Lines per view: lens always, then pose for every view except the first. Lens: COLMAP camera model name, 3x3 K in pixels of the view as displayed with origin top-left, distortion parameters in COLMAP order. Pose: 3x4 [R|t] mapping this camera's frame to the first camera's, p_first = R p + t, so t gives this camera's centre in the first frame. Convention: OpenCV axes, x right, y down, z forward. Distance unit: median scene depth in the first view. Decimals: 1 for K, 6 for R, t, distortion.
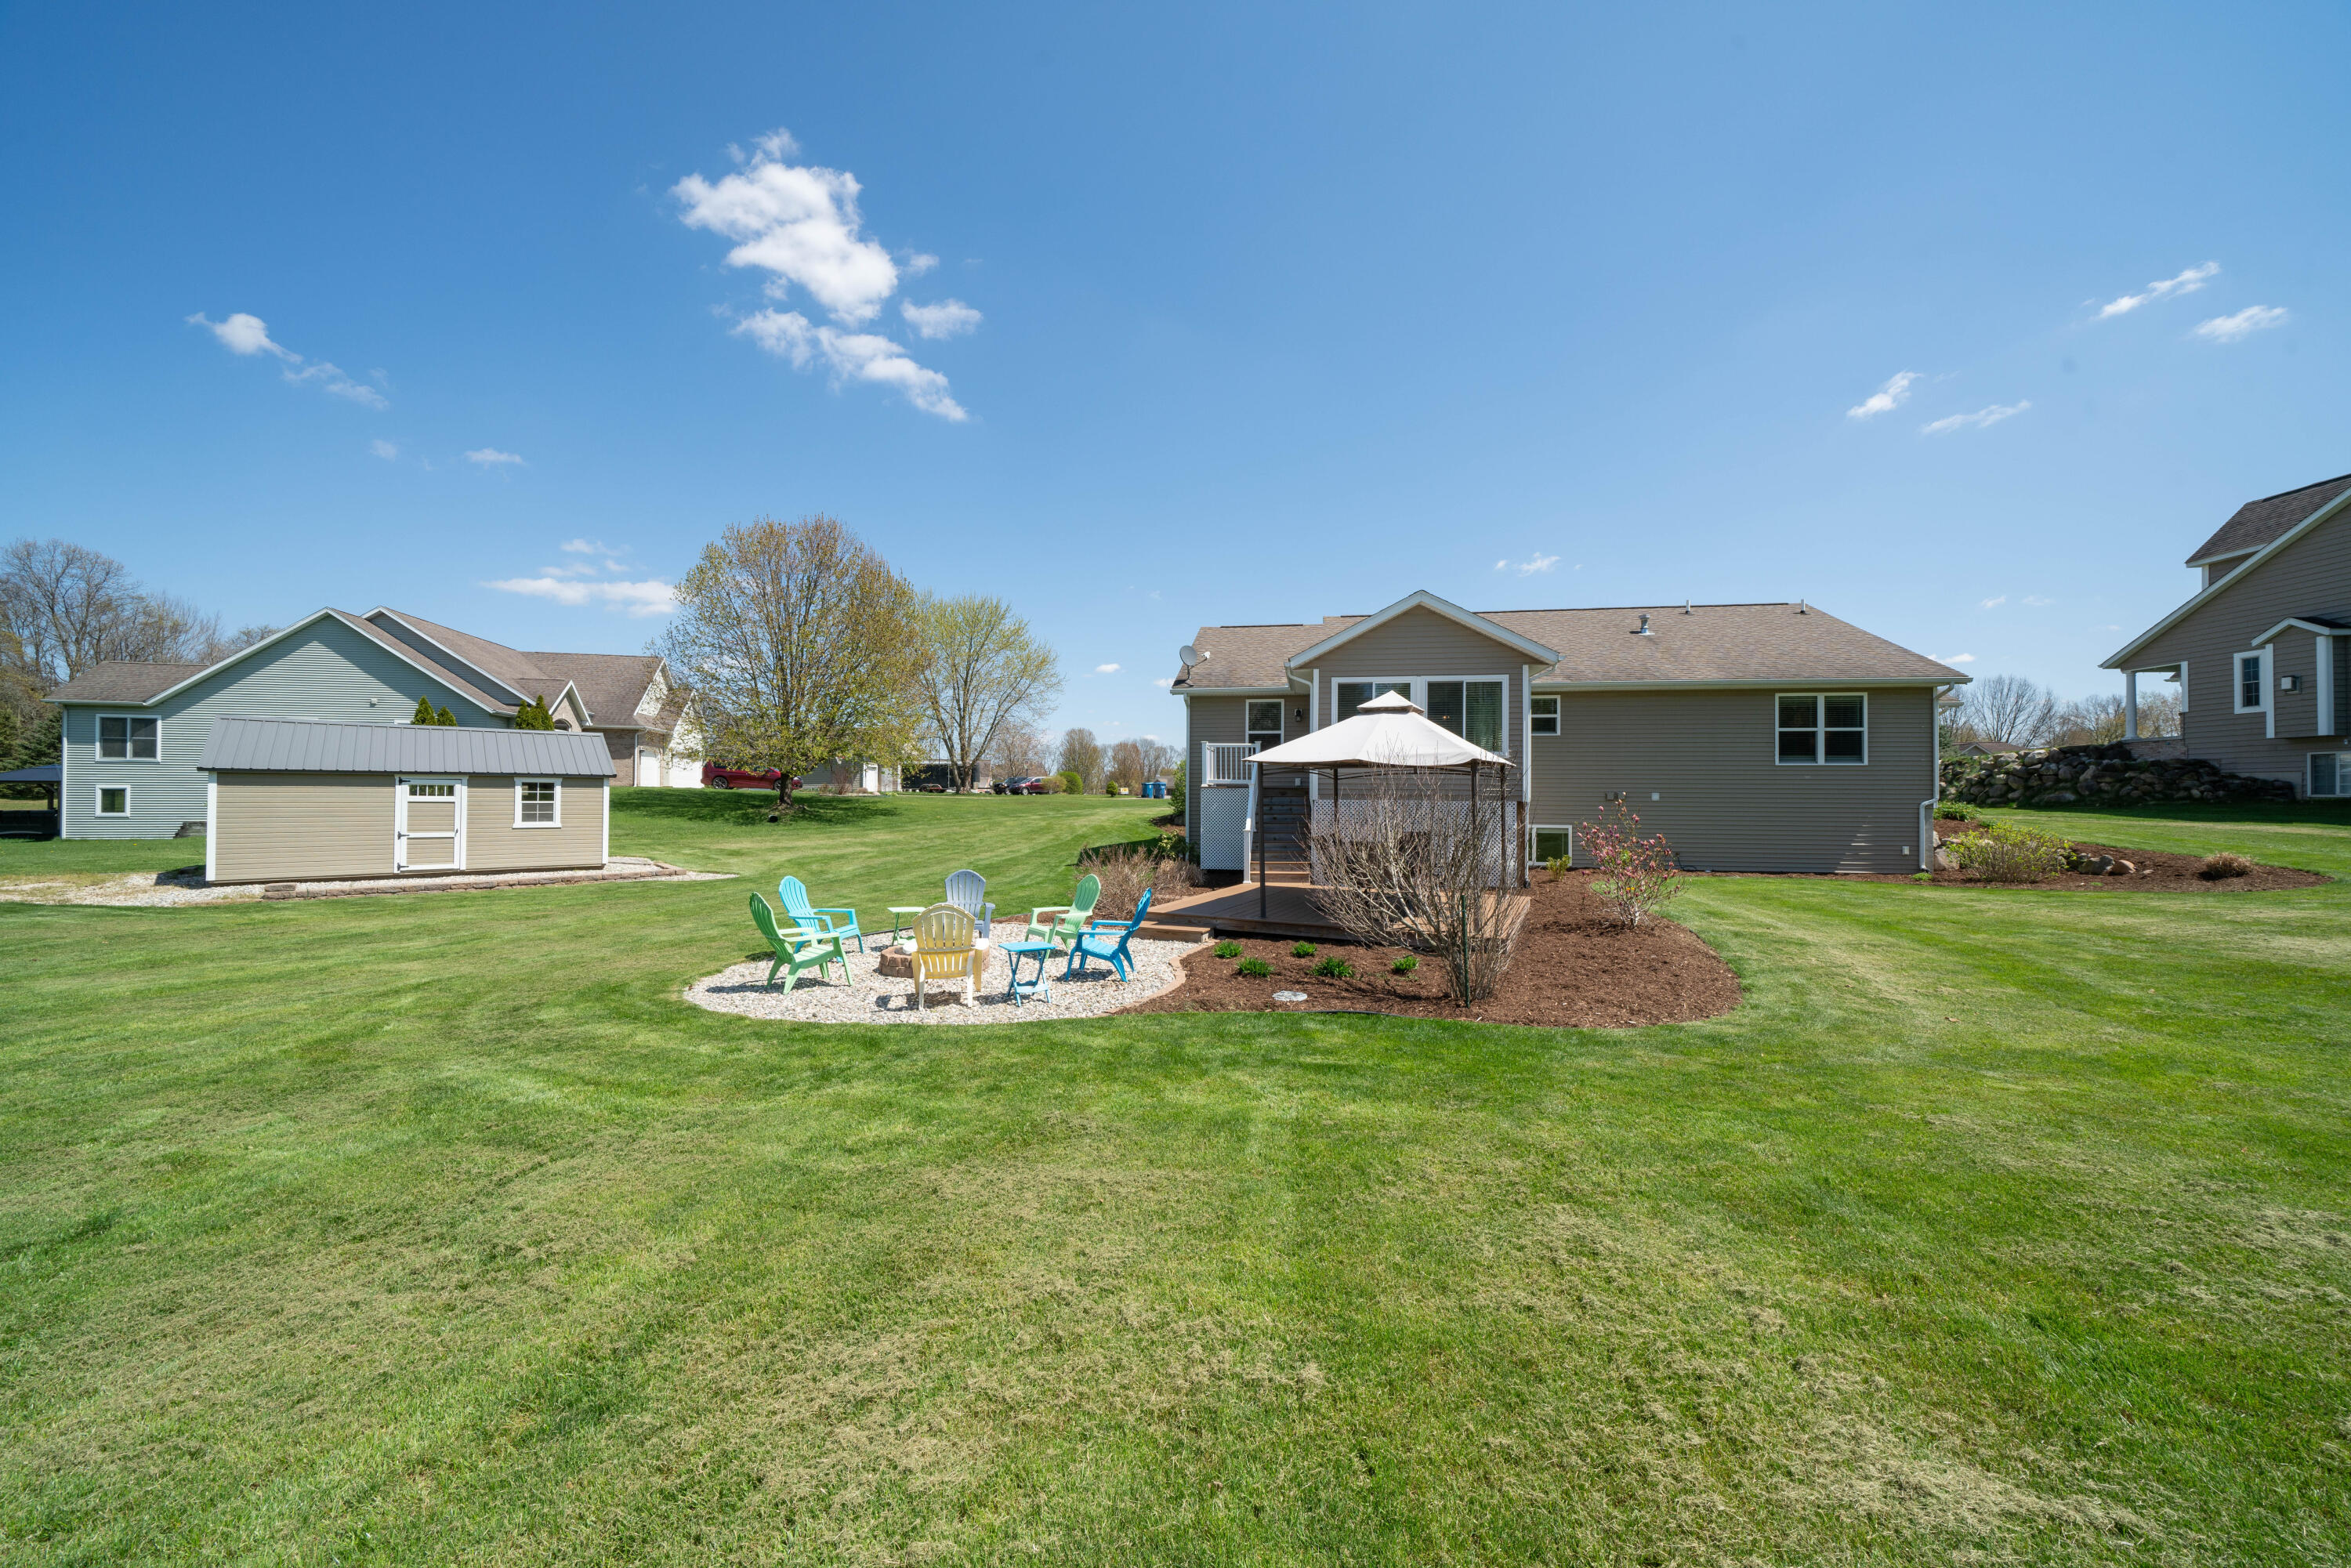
lens RADIAL K [[812.3, 0, 1177.8], [0, 812.3, 785.2], [0, 0, 1]] dist [-0.012821, -0.000115]
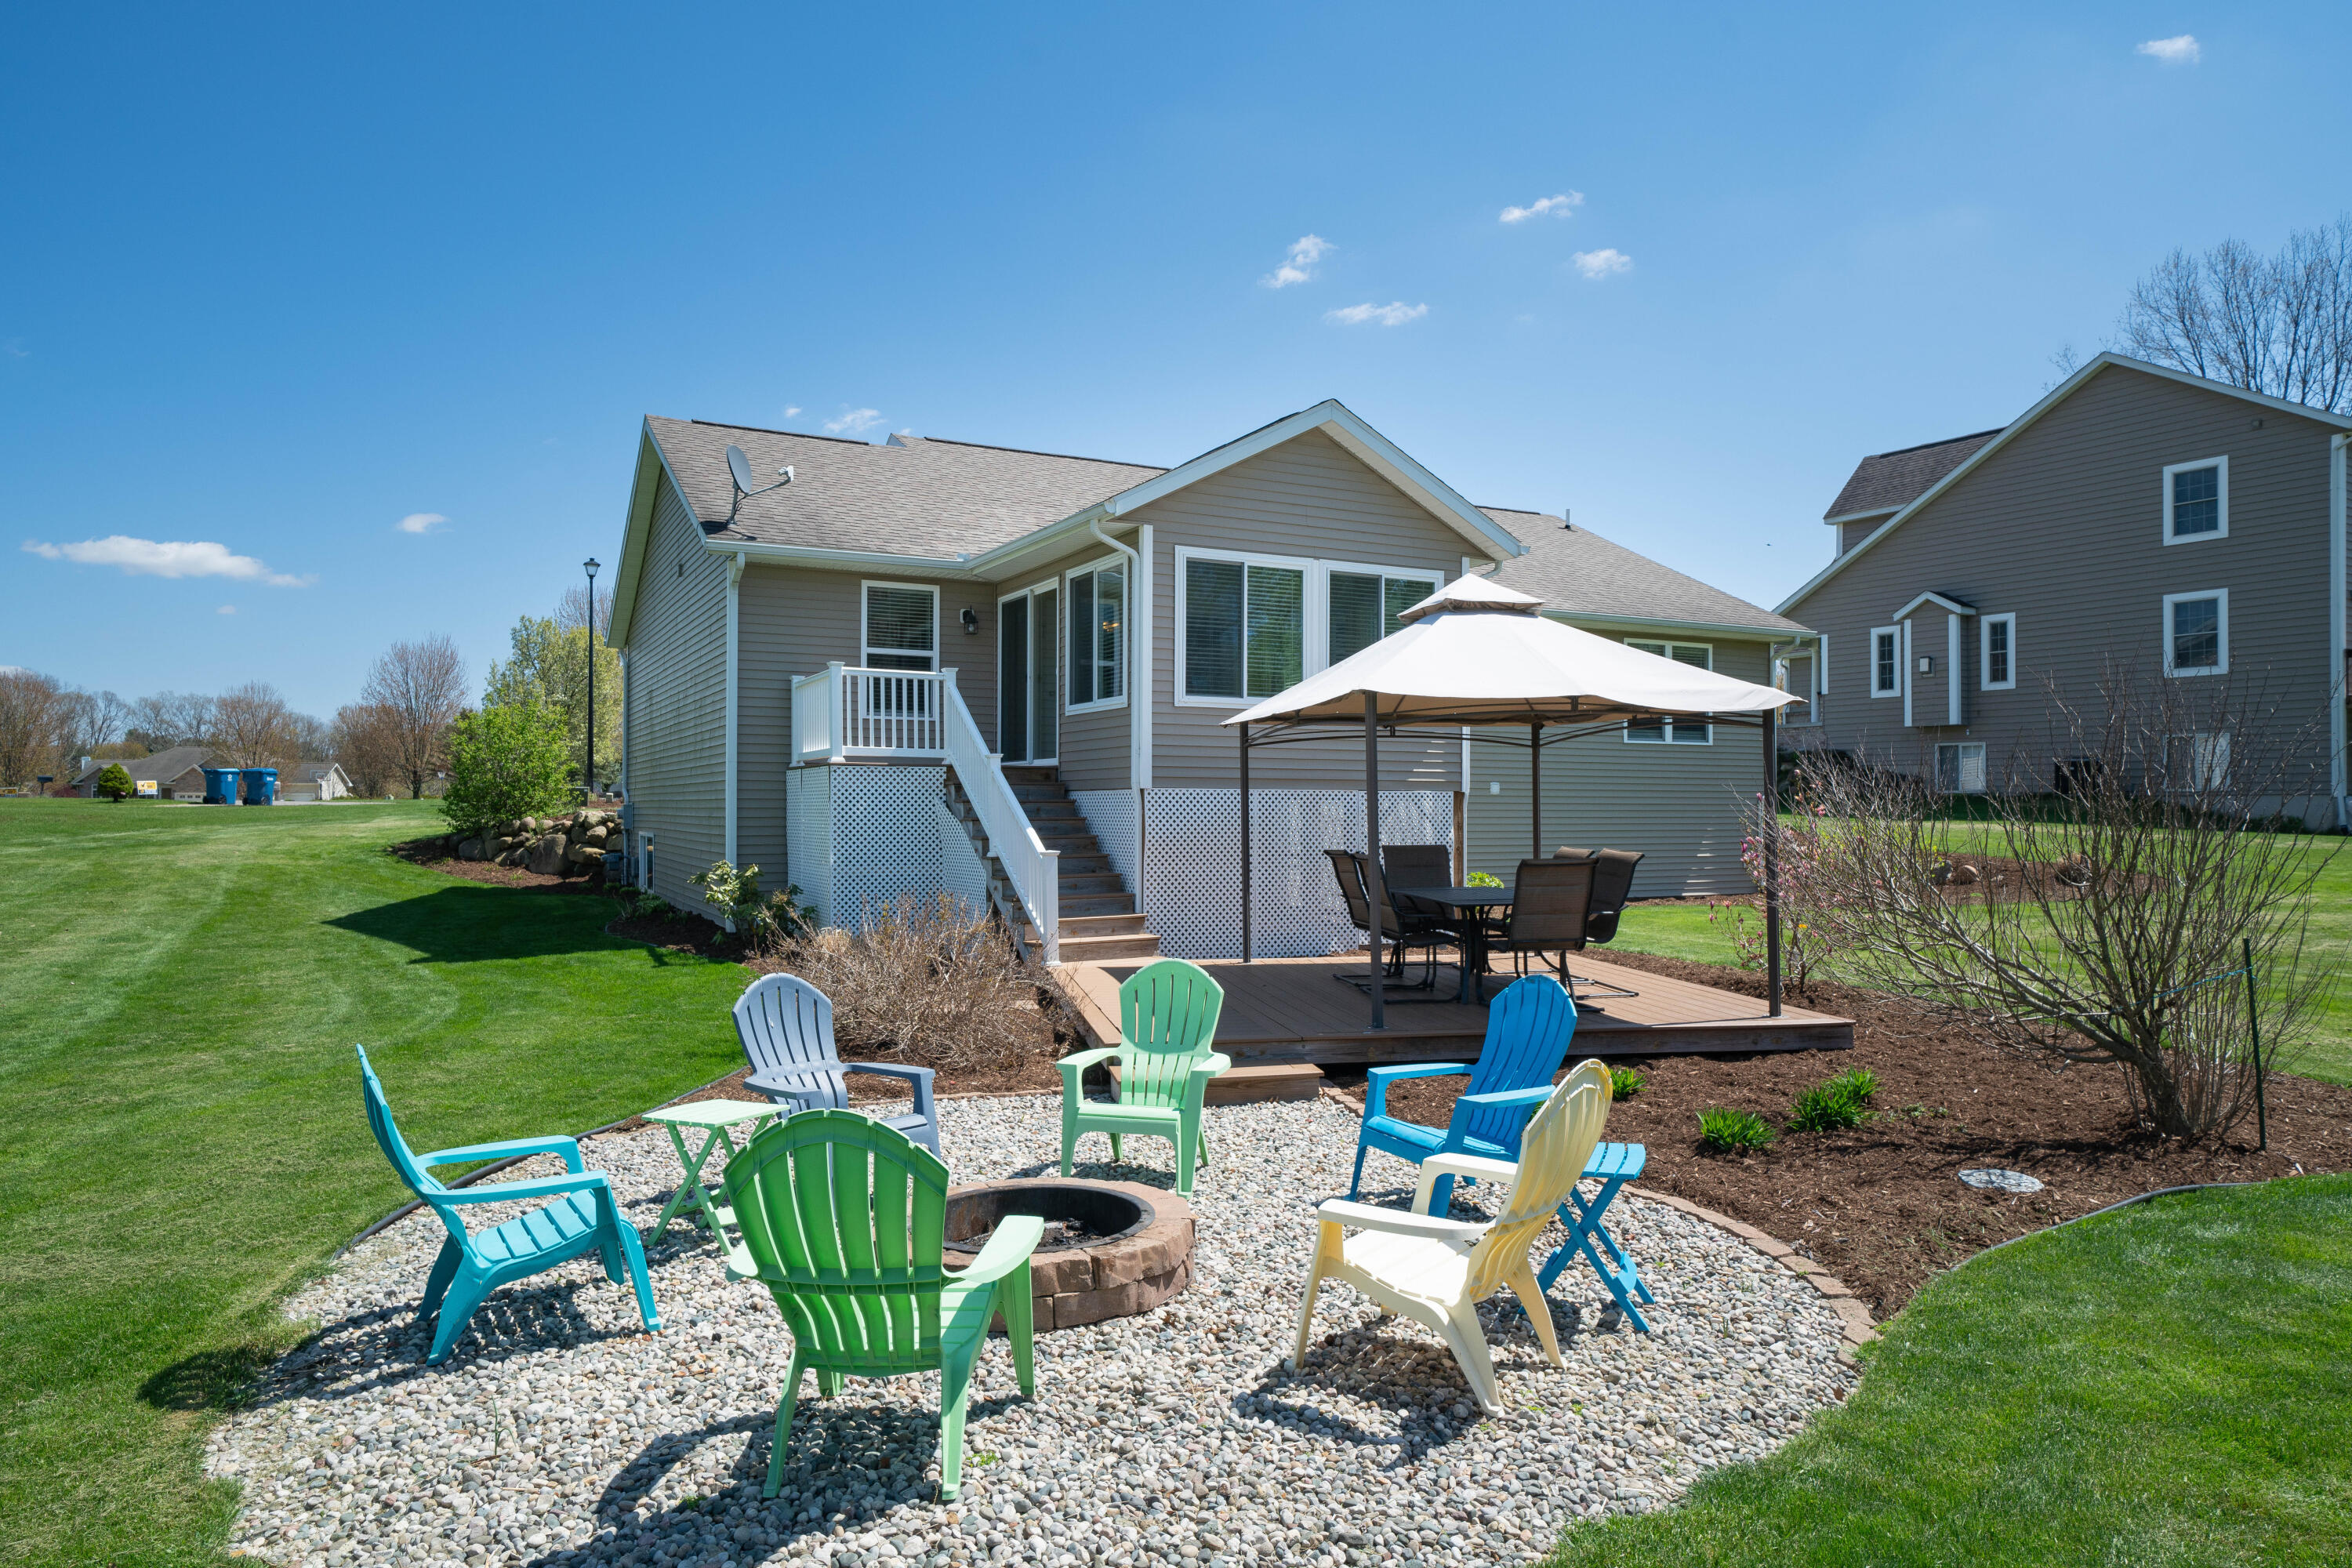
lens RADIAL K [[1436.8, 0, 1175.0], [0, 1436.8, 784.4], [0, 0, 1]] dist [0.028580, 0.000662]
pose [[0.800205, 0.004699, 0.599709, -0.238881], [-0.004722, 0.999988, -0.001534, 0.011519], [-0.599709, -0.001604, 0.800217, 0.198061]]
